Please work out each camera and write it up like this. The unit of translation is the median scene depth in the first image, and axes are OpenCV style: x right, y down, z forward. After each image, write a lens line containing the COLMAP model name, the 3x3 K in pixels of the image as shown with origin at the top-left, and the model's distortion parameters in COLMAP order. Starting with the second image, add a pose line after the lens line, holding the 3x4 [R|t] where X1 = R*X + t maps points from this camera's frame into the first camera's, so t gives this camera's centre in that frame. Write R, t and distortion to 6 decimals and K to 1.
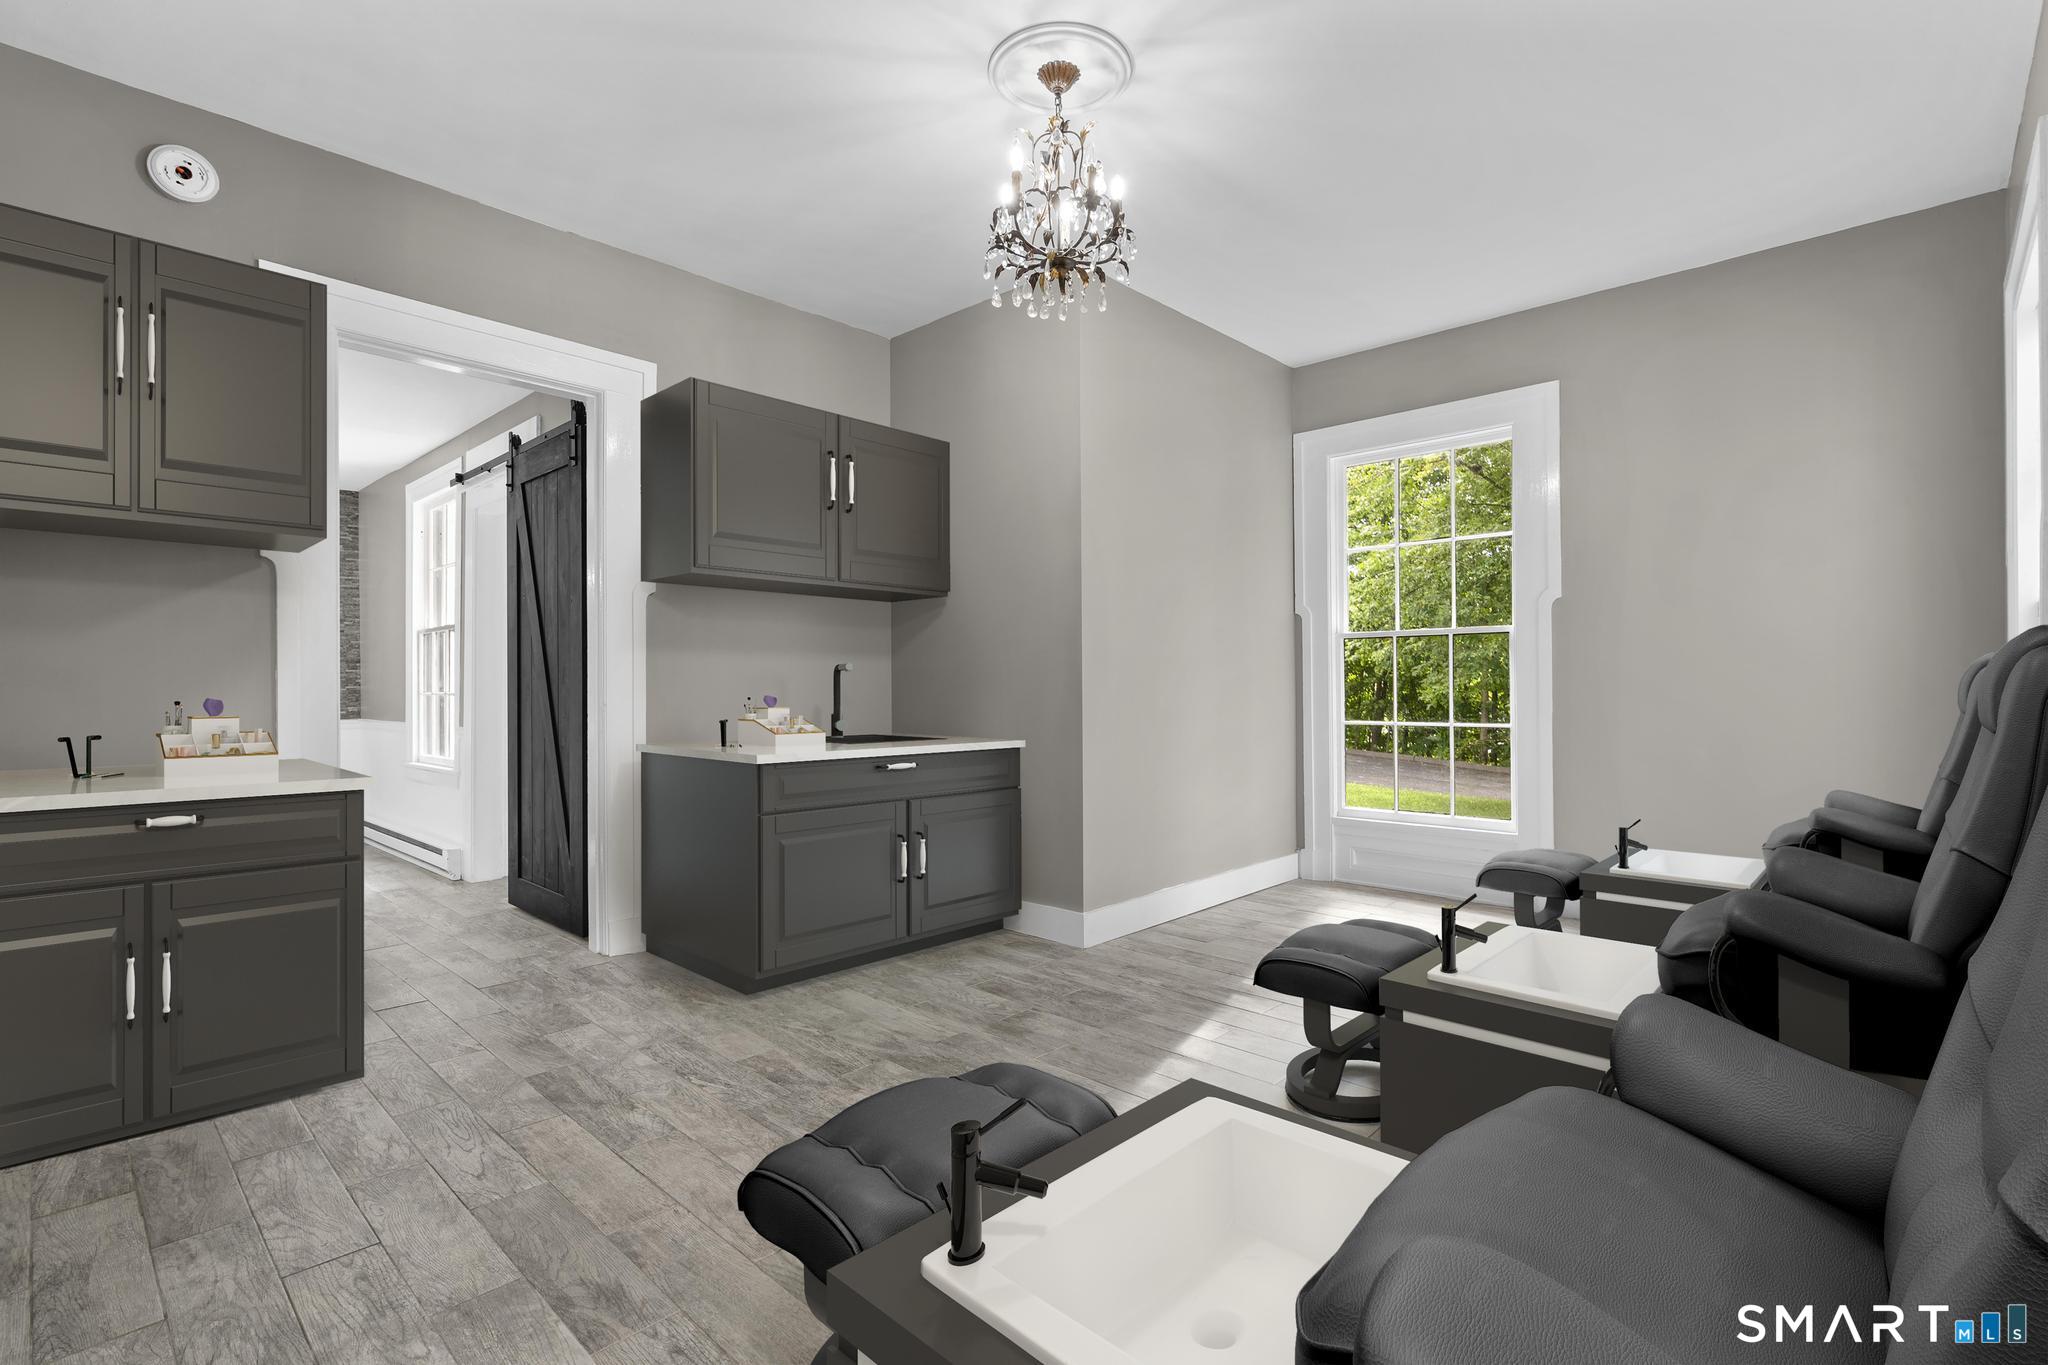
lens RADIAL K [[942.7, 0, 1033.0], [0, 942.7, 677.3], [0, 0, 1]] dist [-0.005350, 0.003742]
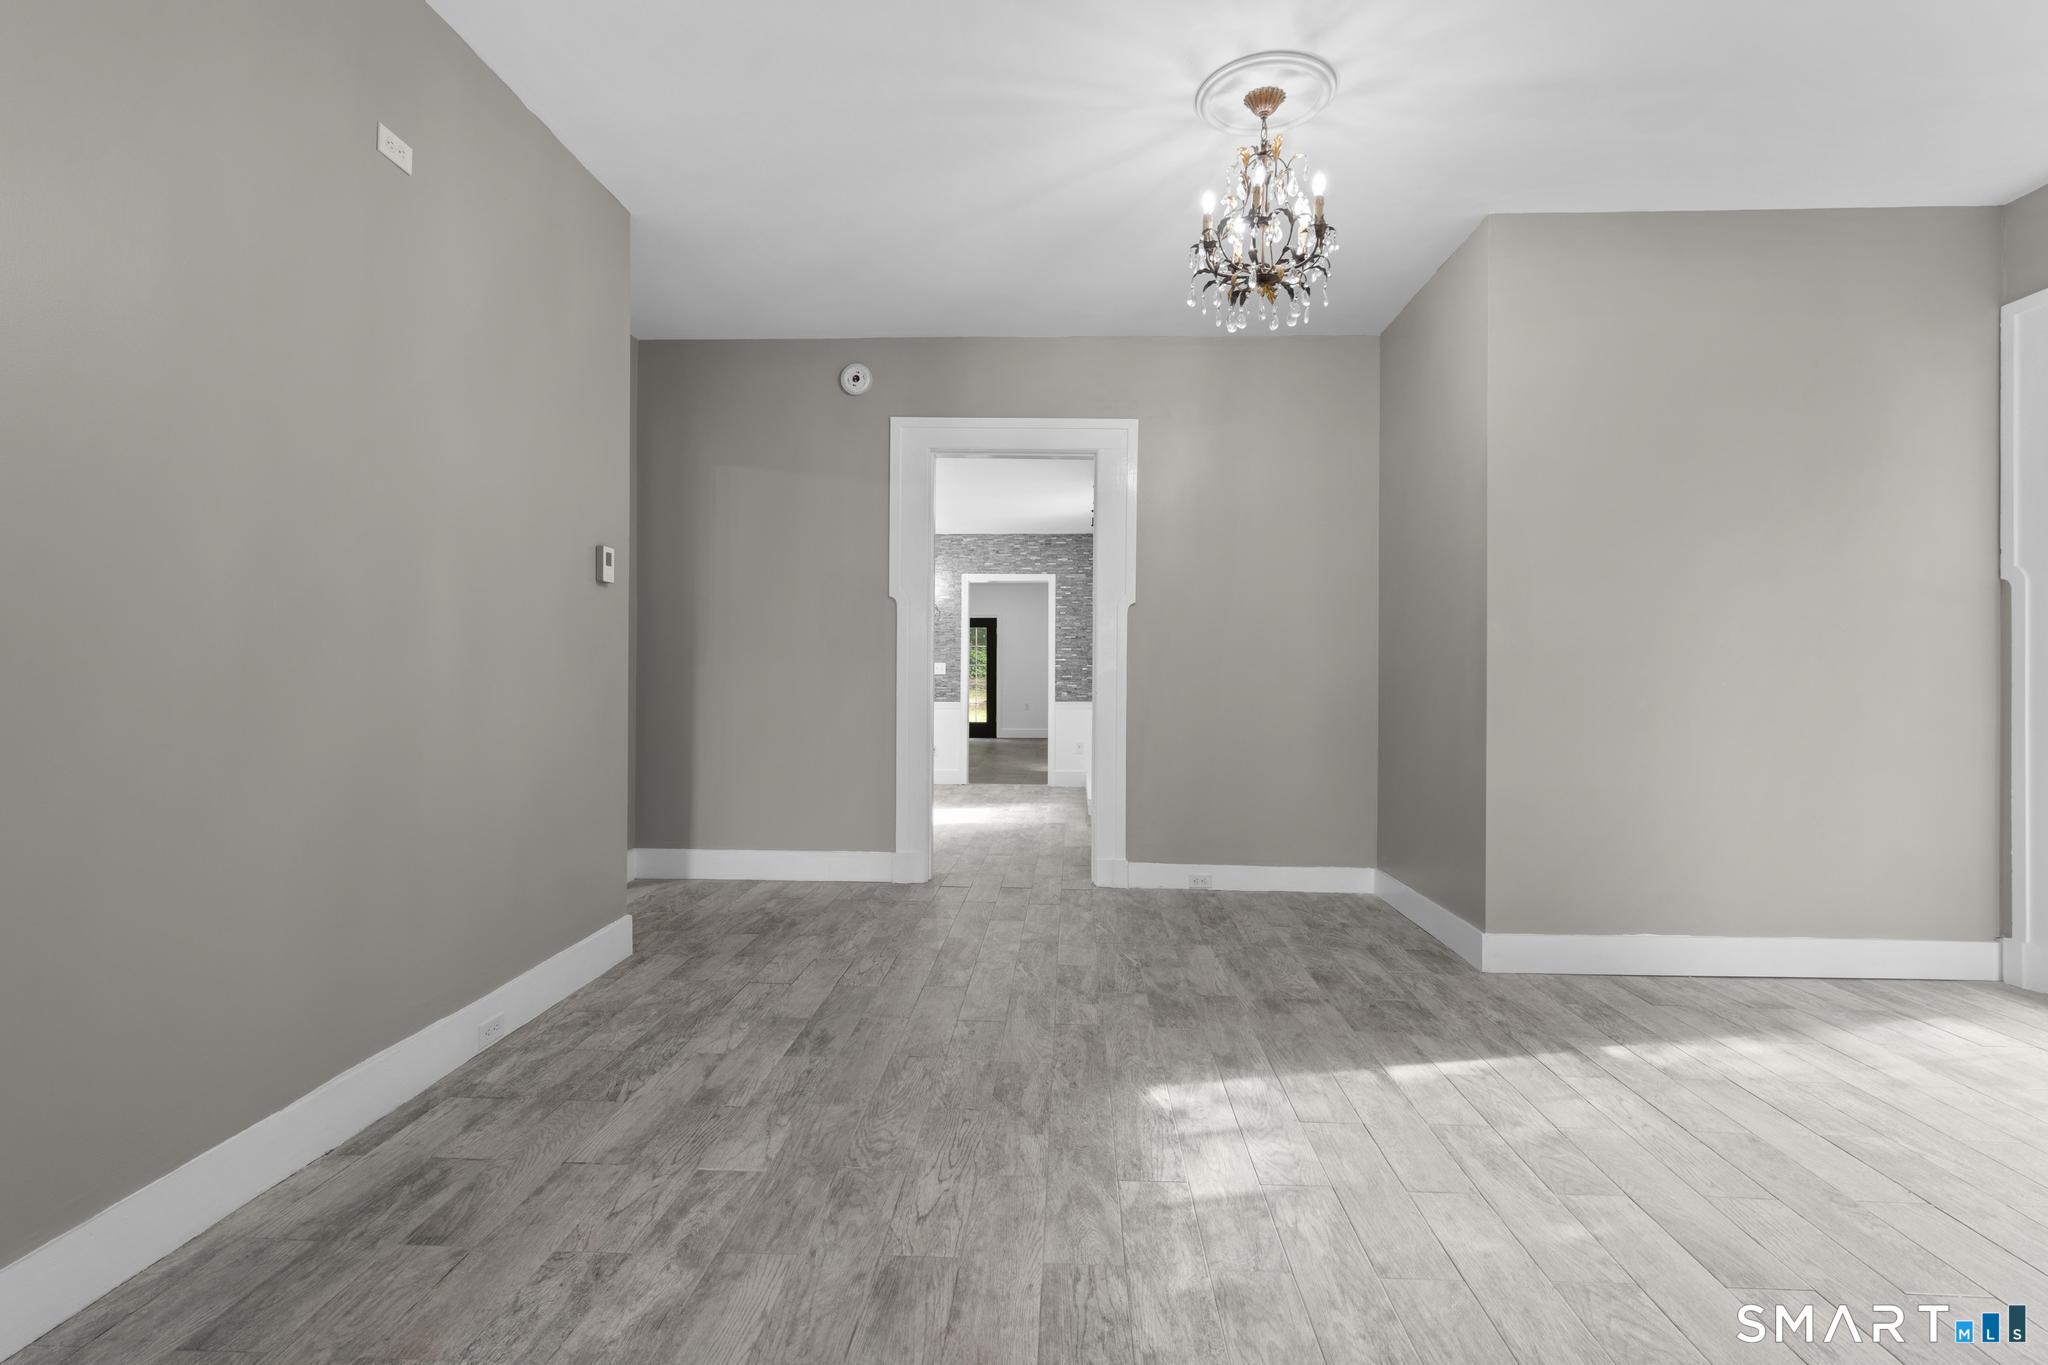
lens RADIAL K [[942.7, 0, 1032.8], [0, 942.7, 682.0], [0, 0, 1]] dist [-0.005350, 0.003742]
pose [[0.654827, 0.013127, -0.755665, 0.593078], [-0.004183, 0.999897, 0.013745, -0.003838], [0.755768, -0.005839, 0.654814, 0.103097]]
